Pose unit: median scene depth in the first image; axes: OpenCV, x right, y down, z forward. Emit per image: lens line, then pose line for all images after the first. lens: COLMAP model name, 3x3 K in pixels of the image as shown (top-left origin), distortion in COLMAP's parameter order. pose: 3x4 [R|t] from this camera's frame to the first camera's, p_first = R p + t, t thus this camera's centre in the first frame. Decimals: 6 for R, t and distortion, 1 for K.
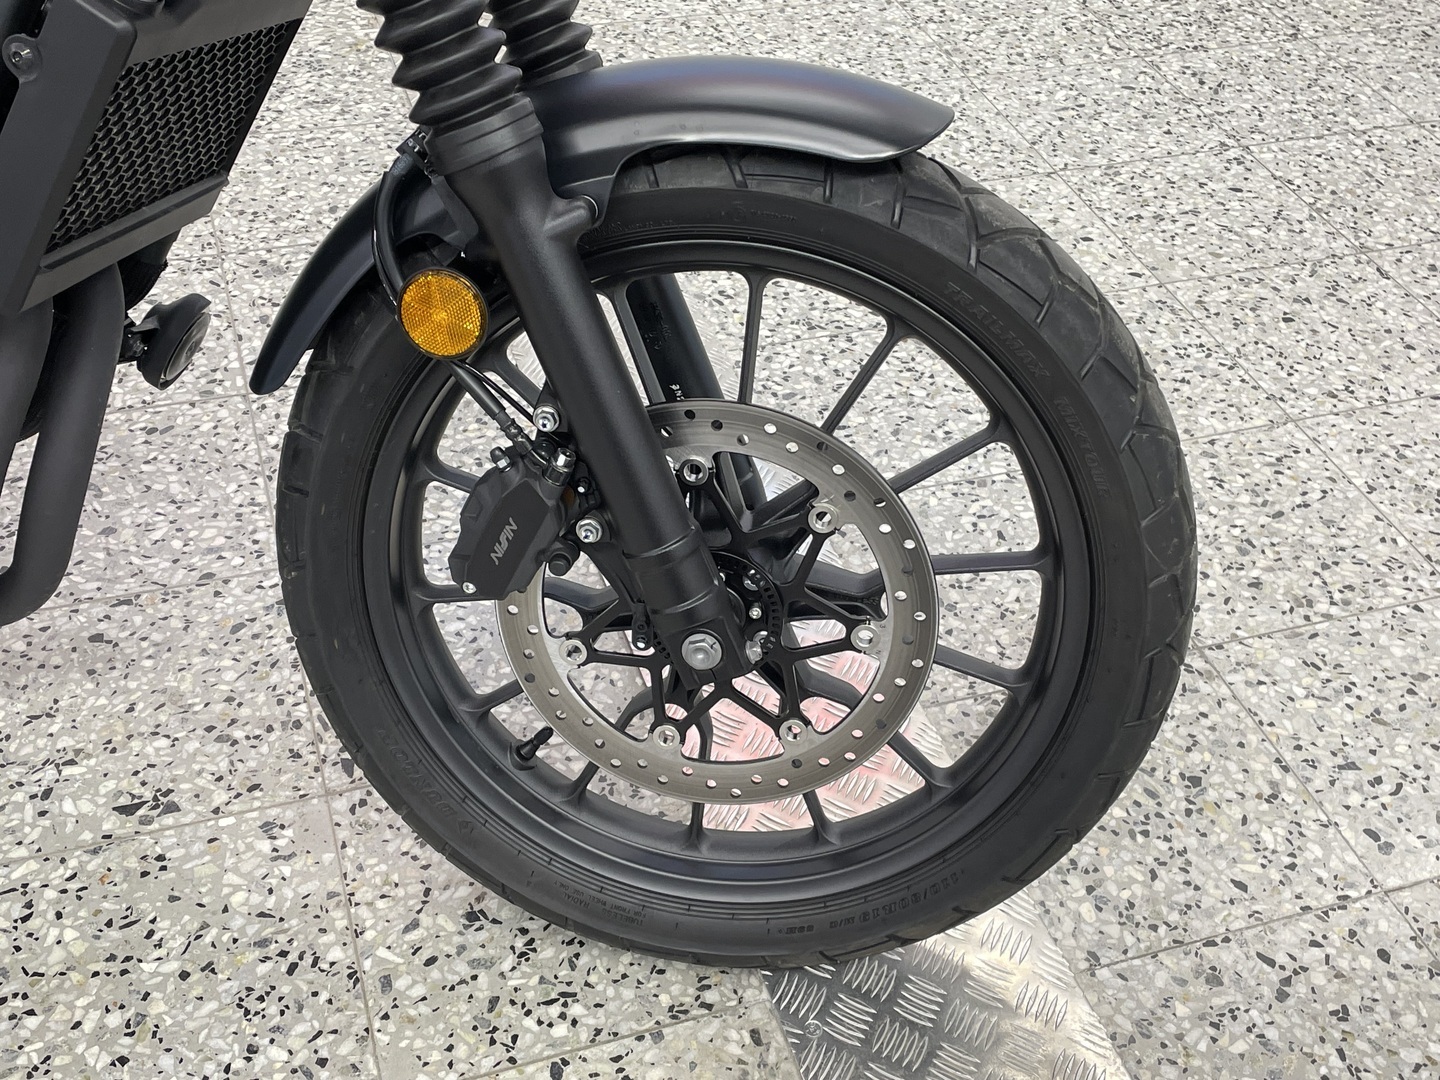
lens RADIAL K [[1644.8, 0, 730.5], [0, 1644.8, 544.7], [0, 0, 1]] dist [0.102805, -0.149970]
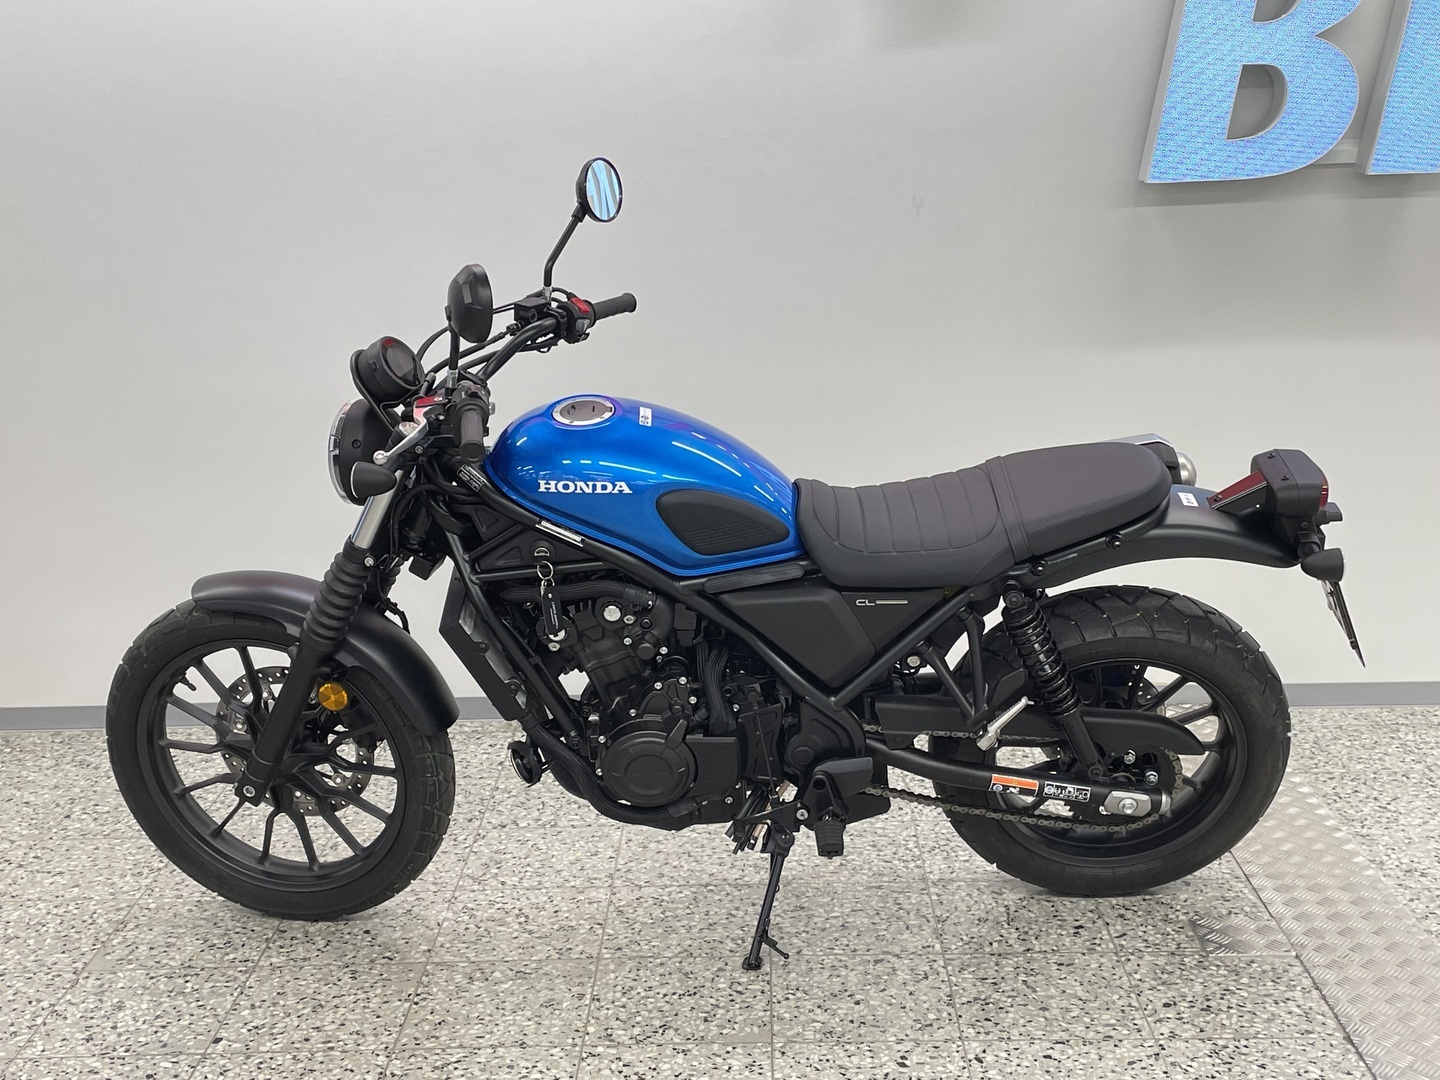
lens RADIAL K [[1827.8, 0, 730.0], [0, 1827.8, 546.1], [0, 0, 1]] dist [0.138166, -0.279498]
pose [[0.940694, 0.004365, -0.339227, -0.056224], [-0.163111, 0.882581, -0.440959, 0.467900], [0.297471, 0.470139, 0.830951, -0.856679]]
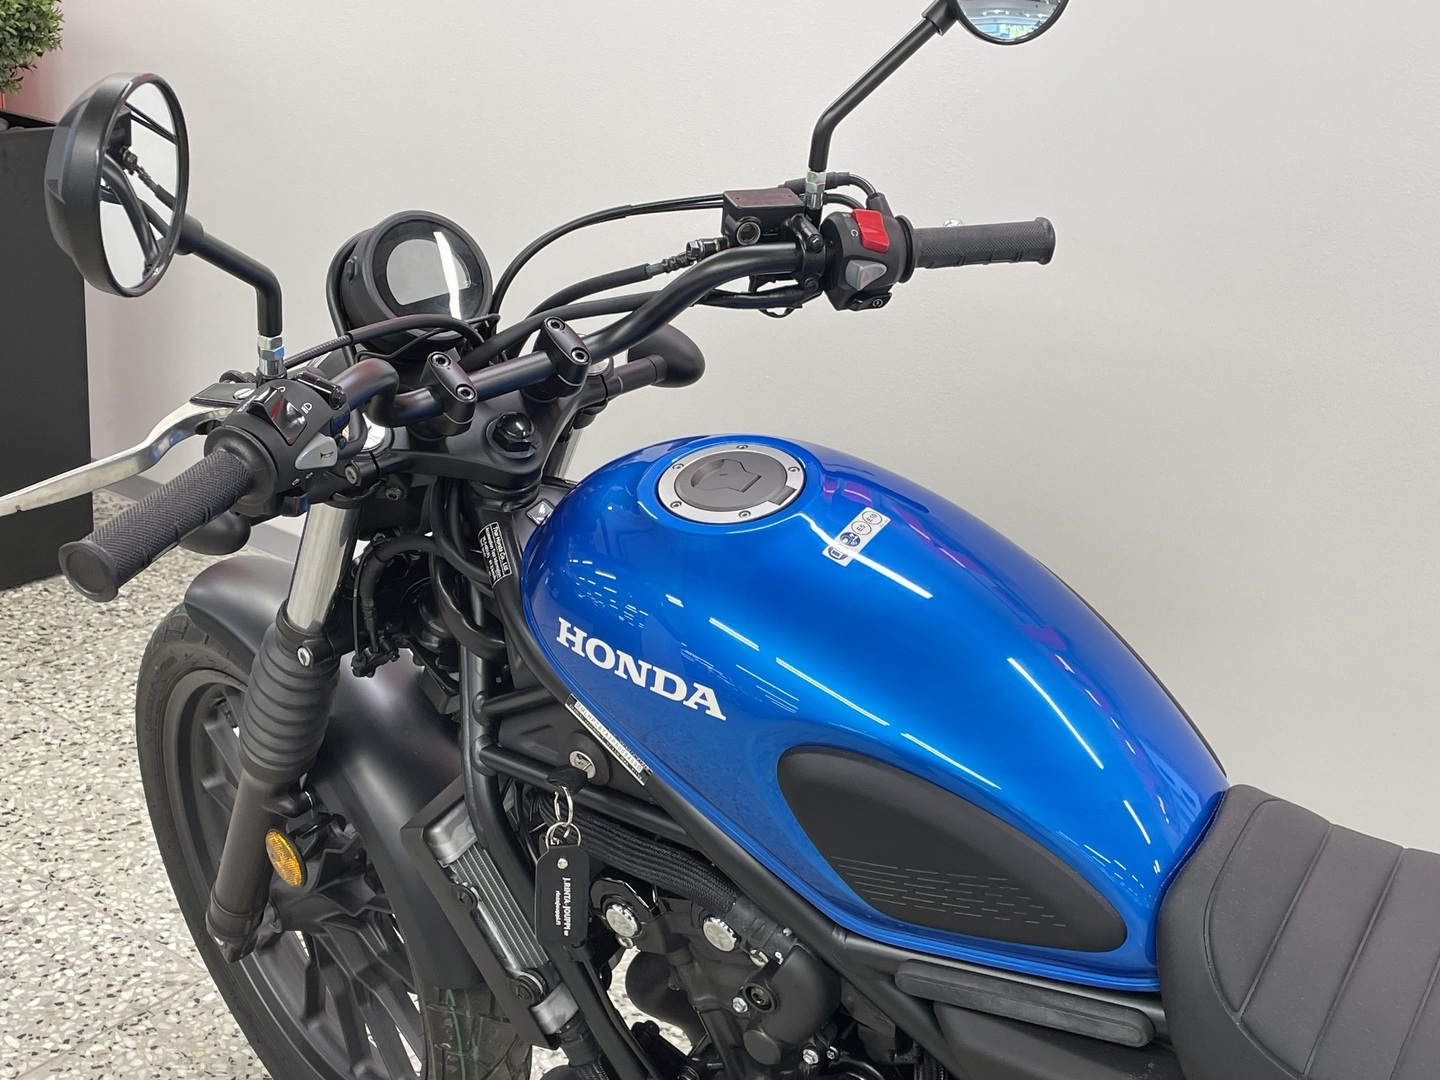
lens RADIAL K [[1840.8, 0, 742.8], [0, 1840.8, 539.1], [0, 0, 1]] dist [0.144660, -0.319438]
pose [[0.597734, 0.285506, -0.749133, -0.231135], [-0.573391, 0.805324, -0.150588, -0.327923], [0.560301, 0.519558, 0.645075, 0.104692]]
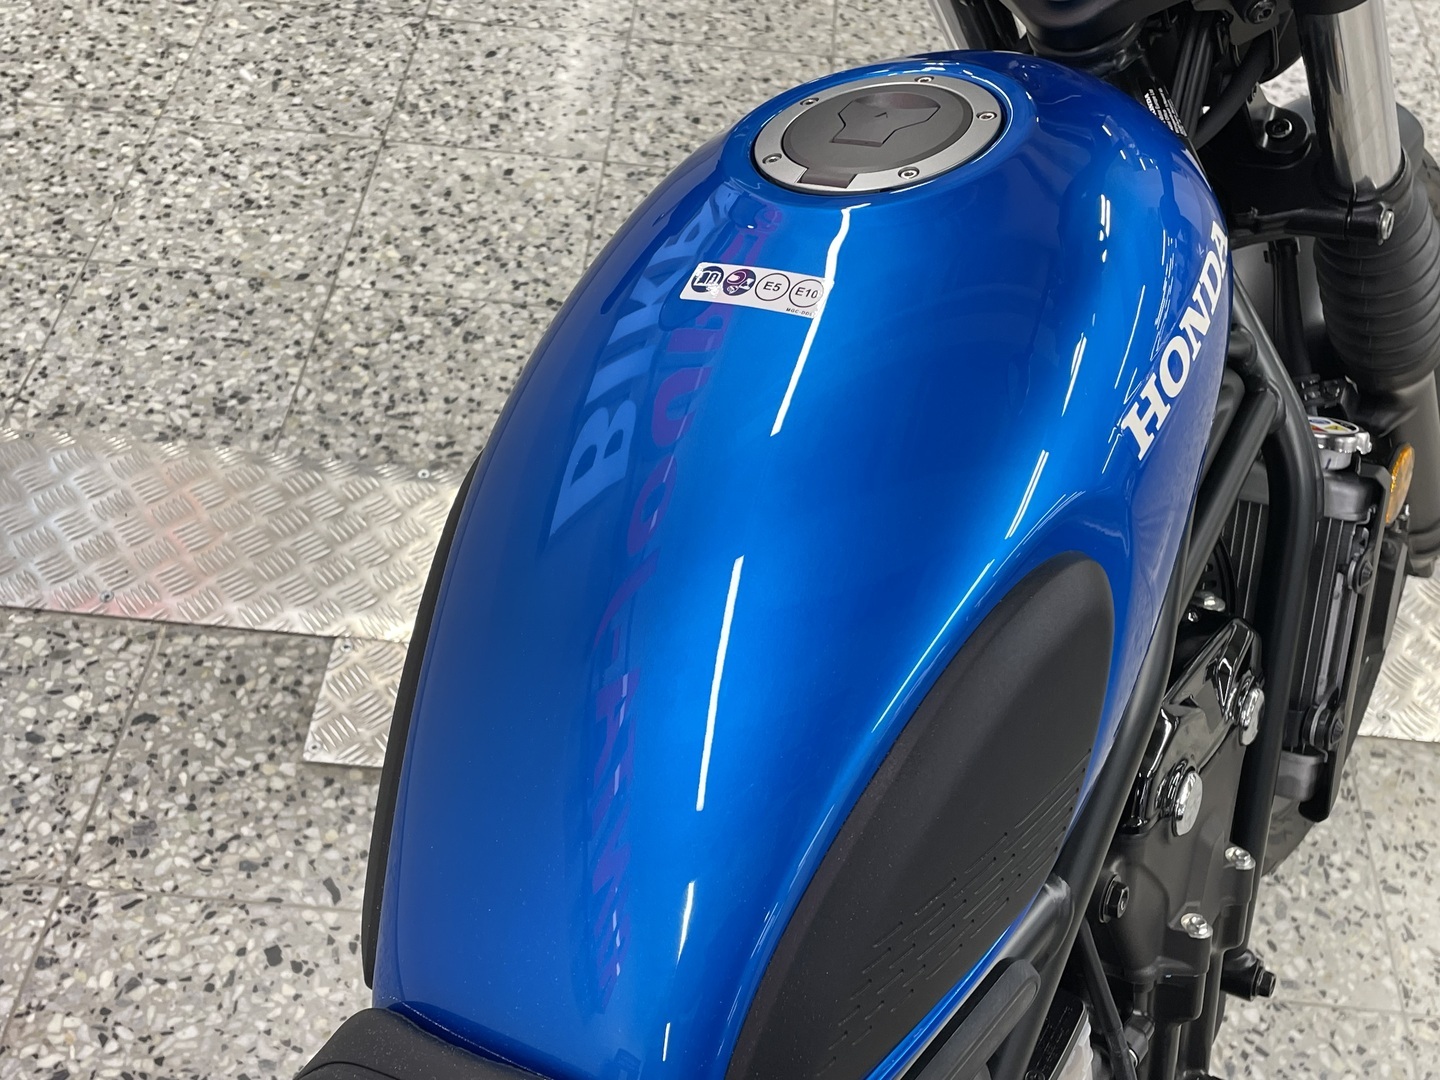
lens RADIAL K [[1626.9, 0, 728.1], [0, 1626.9, 546.2], [0, 0, 1]] dist [0.105341, -0.166497]
pose [[0.387957, -0.717977, 0.577925, -0.664234], [0.579465, 0.677615, 0.452834, -0.568983], [-0.716736, 0.159207, 0.678928, 0.374406]]
